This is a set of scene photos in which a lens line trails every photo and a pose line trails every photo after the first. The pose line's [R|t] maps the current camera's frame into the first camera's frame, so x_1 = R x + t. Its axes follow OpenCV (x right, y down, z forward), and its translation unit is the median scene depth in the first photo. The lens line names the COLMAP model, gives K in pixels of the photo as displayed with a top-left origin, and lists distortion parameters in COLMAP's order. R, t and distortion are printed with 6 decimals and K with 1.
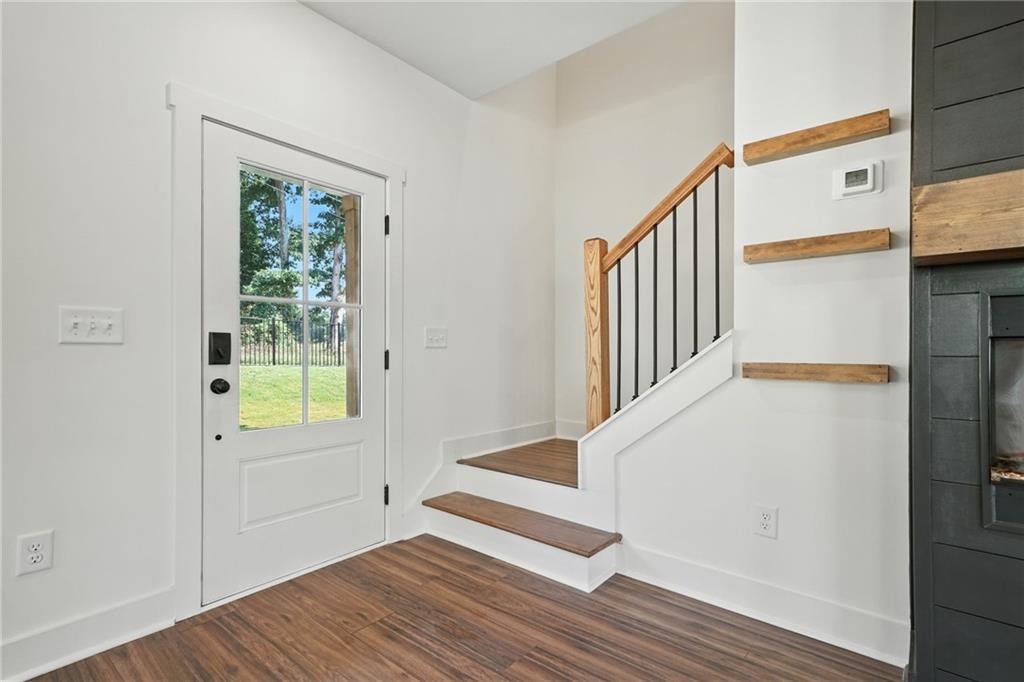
lens RADIAL K [[497.9, 0, 504.6], [0, 497.9, 351.2], [0, 0, 1]] dist [0.034749, 0.000046]
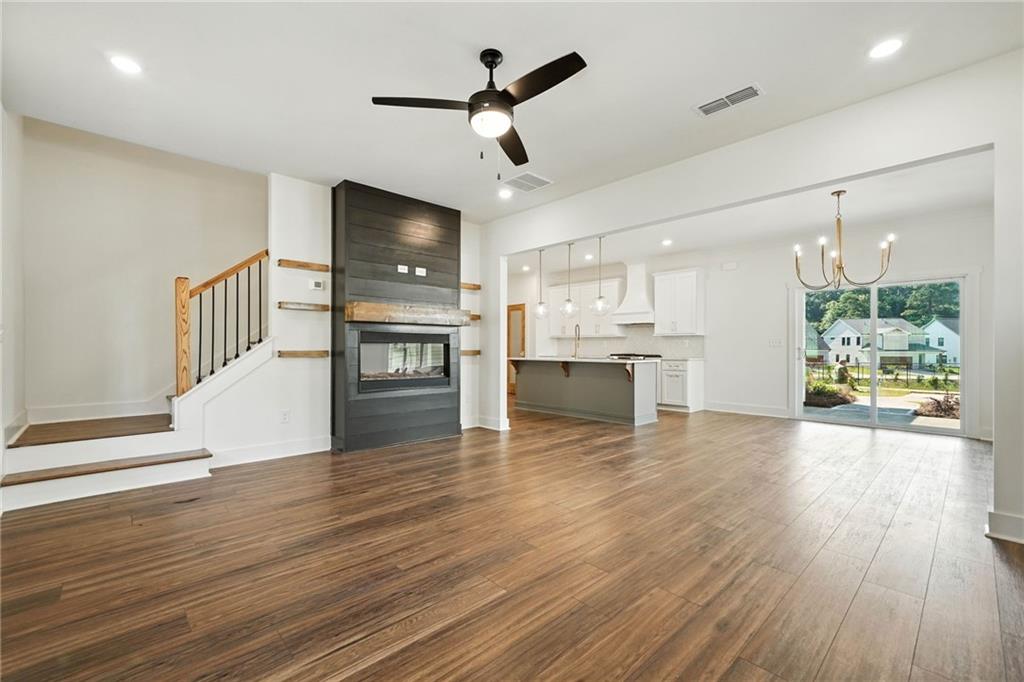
lens RADIAL K [[438.7, 0, 513.5], [0, 438.7, 346.0], [0, 0, 1]] dist [0.000326, 0.000006]
pose [[0.107739, 0.000379, 0.994179, -1.336707], [-0.007228, 0.999974, 0.000402, -0.008690], [-0.994153, -0.007229, 0.107739, -0.282447]]
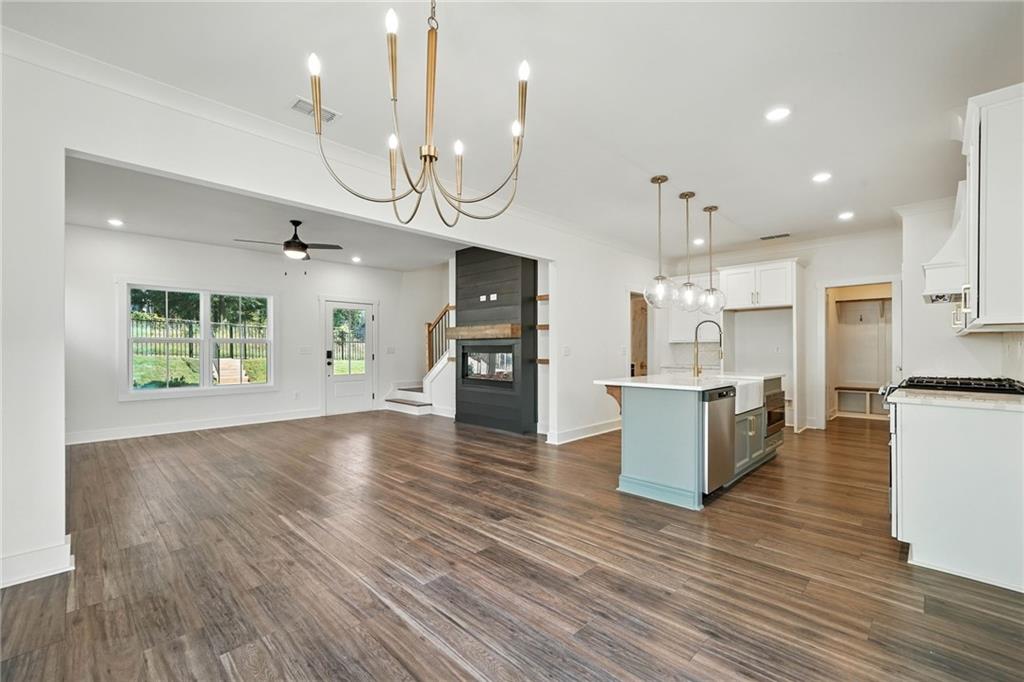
lens RADIAL K [[445.6, 0, 509.2], [0, 445.6, 349.9], [0, 0, 1]] dist [0.000811, 0.000062]
pose [[0.995566, -0.005136, -0.093930, 1.239342], [0.005872, 0.999954, 0.007563, -0.061700], [0.093887, -0.008081, 0.995550, -2.483125]]
